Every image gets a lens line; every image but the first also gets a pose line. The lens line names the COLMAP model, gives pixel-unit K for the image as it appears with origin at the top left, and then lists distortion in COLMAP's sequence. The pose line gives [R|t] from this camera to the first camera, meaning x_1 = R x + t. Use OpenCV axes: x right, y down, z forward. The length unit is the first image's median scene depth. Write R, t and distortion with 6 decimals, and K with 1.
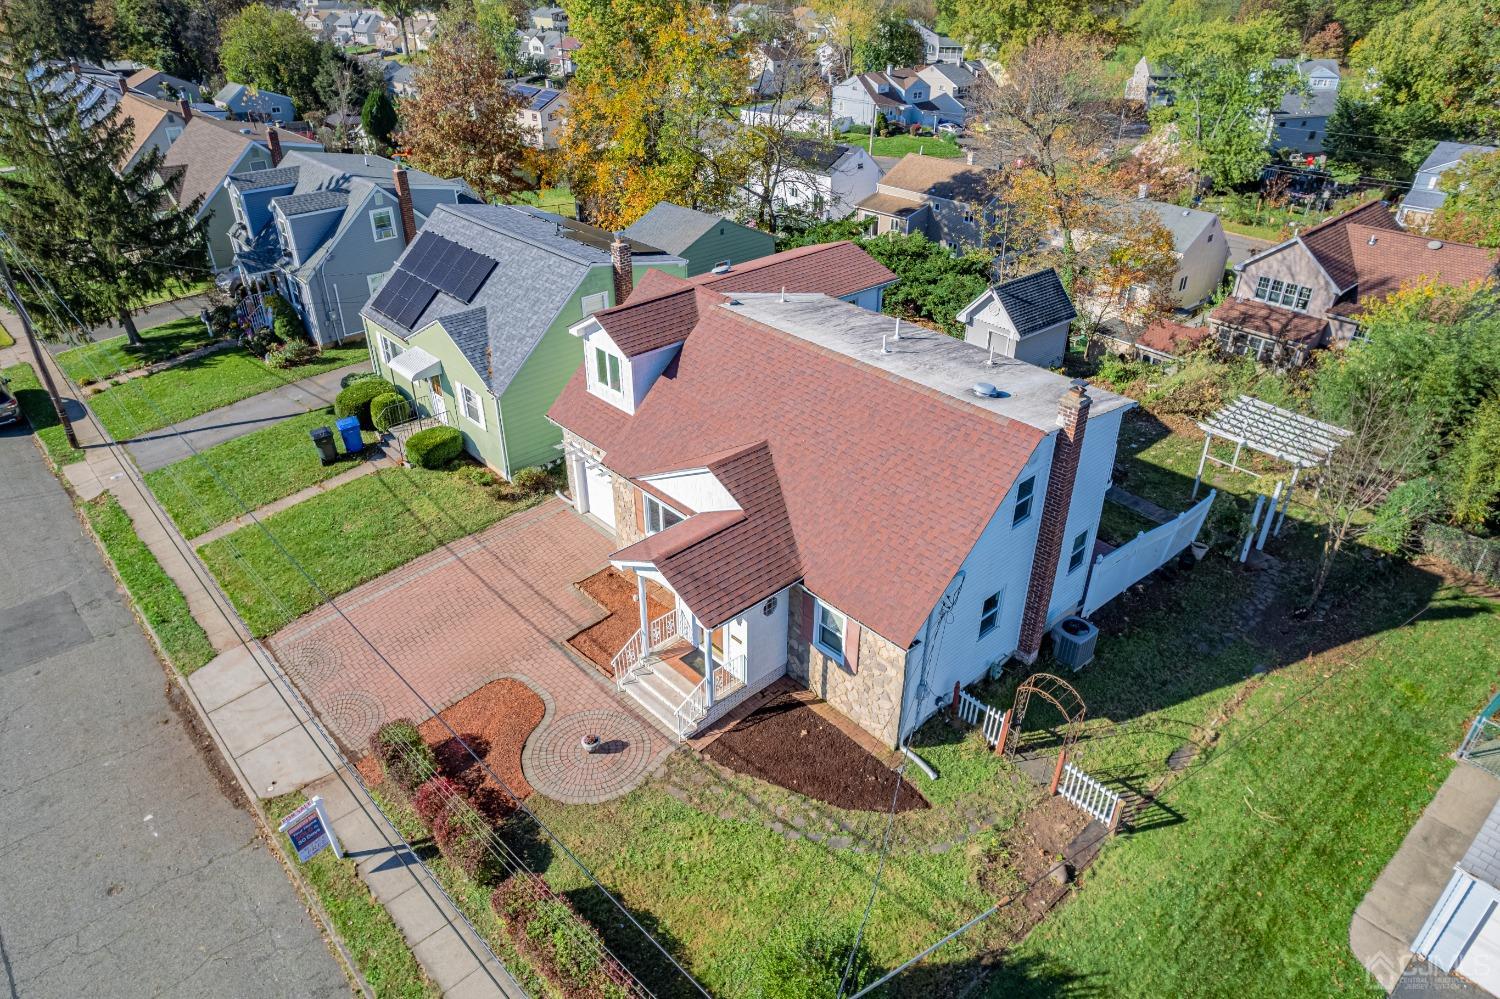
lens RADIAL K [[969.3, 0, 750.0], [0, 969.3, 499.5], [0, 0, 1]] dist [-0.092871, 0.090836]
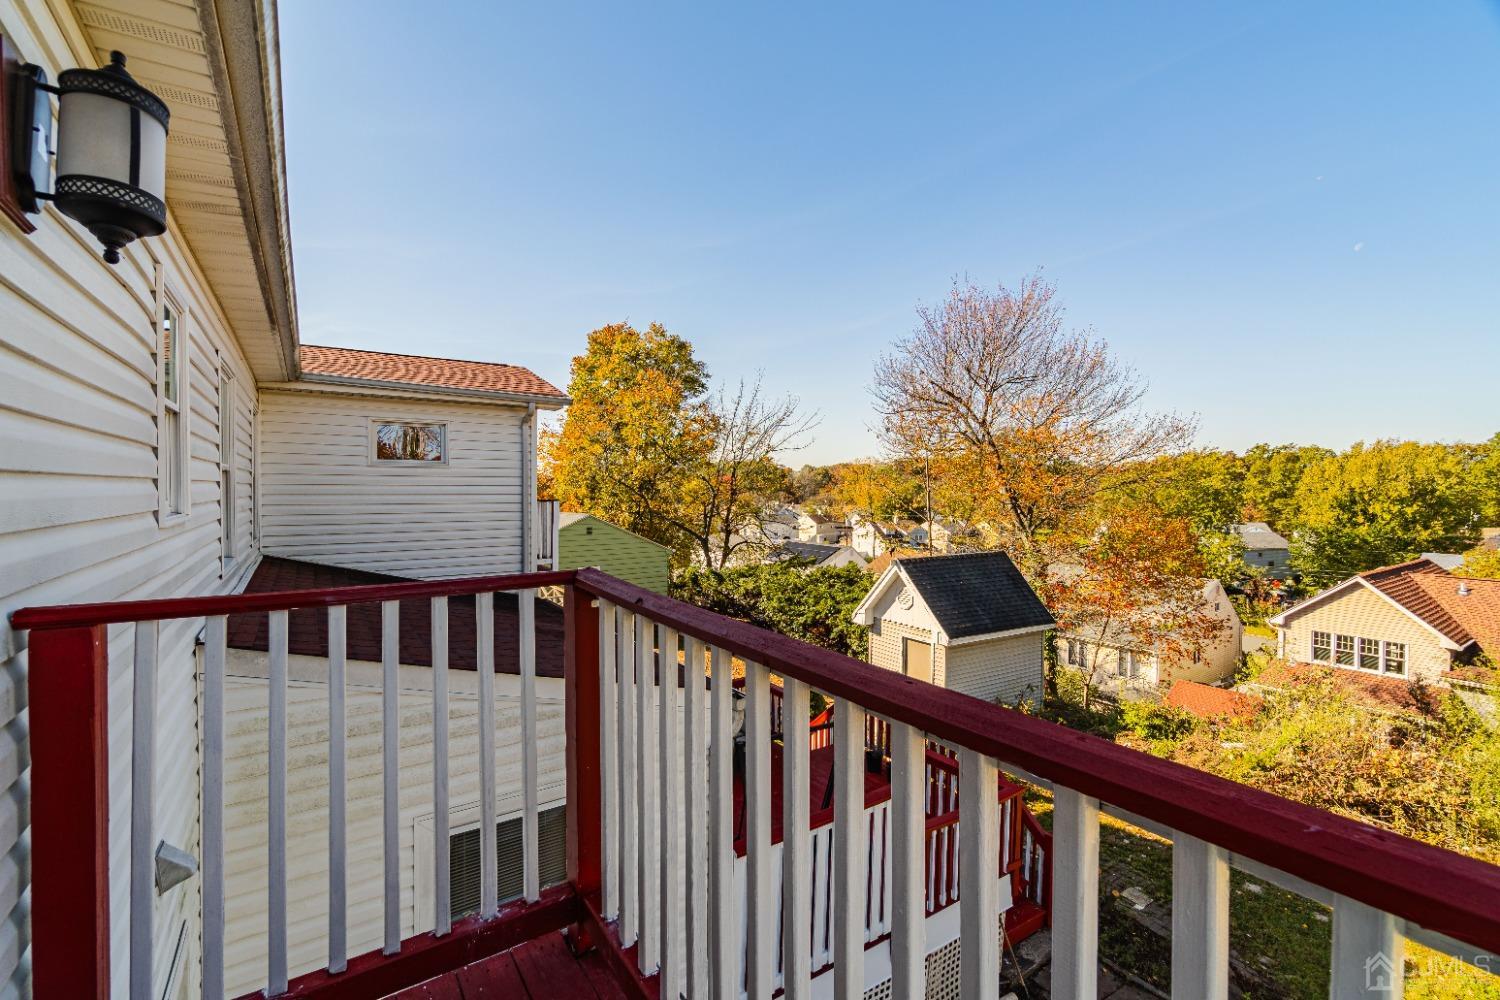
lens RADIAL K [[639.8, 0, 750.0], [0, 639.8, 500.0], [0, 0, 1]] dist [0.010726, -0.000257]
pose [[0.990161, 0.005141, -0.139836, 0.208491], [-0.075038, 0.862994, -0.499610, -0.038887], [0.118109, 0.505187, 0.854889, 0.592629]]
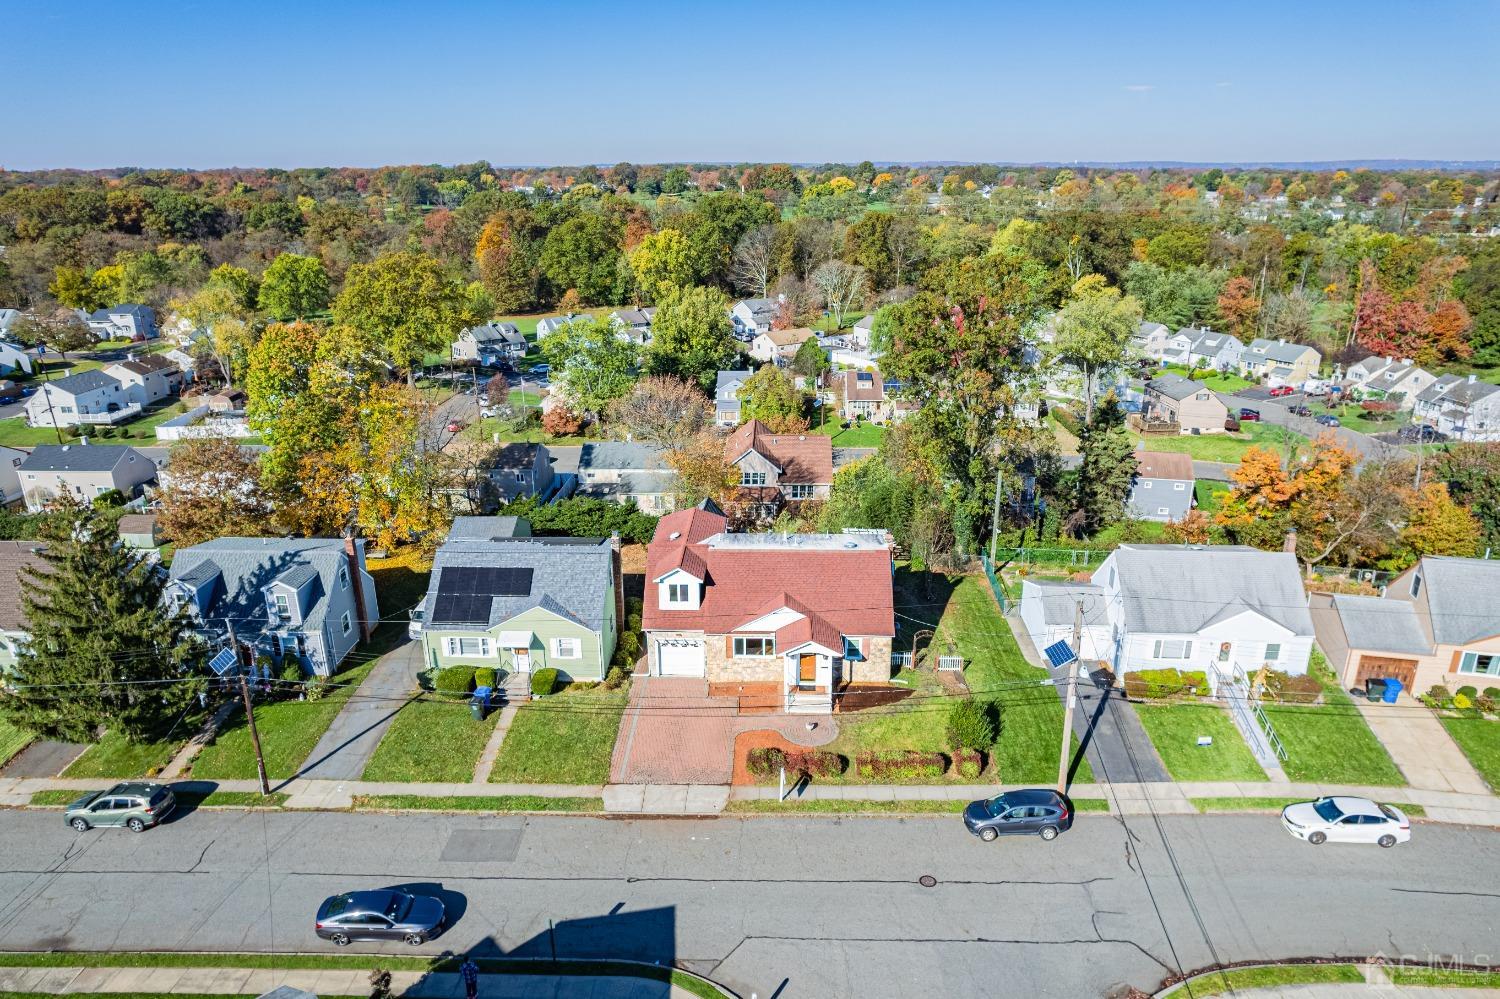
lens RADIAL K [[969.3, 0, 750.0], [0, 969.3, 499.5], [0, 0, 1]] dist [-0.092871, 0.090836]
pose [[0.694521, -0.232179, 0.680979, -0.921007], [0.372235, 0.925933, -0.063942, -0.087105], [-0.615695, 0.297893, 0.729506, -0.422250]]
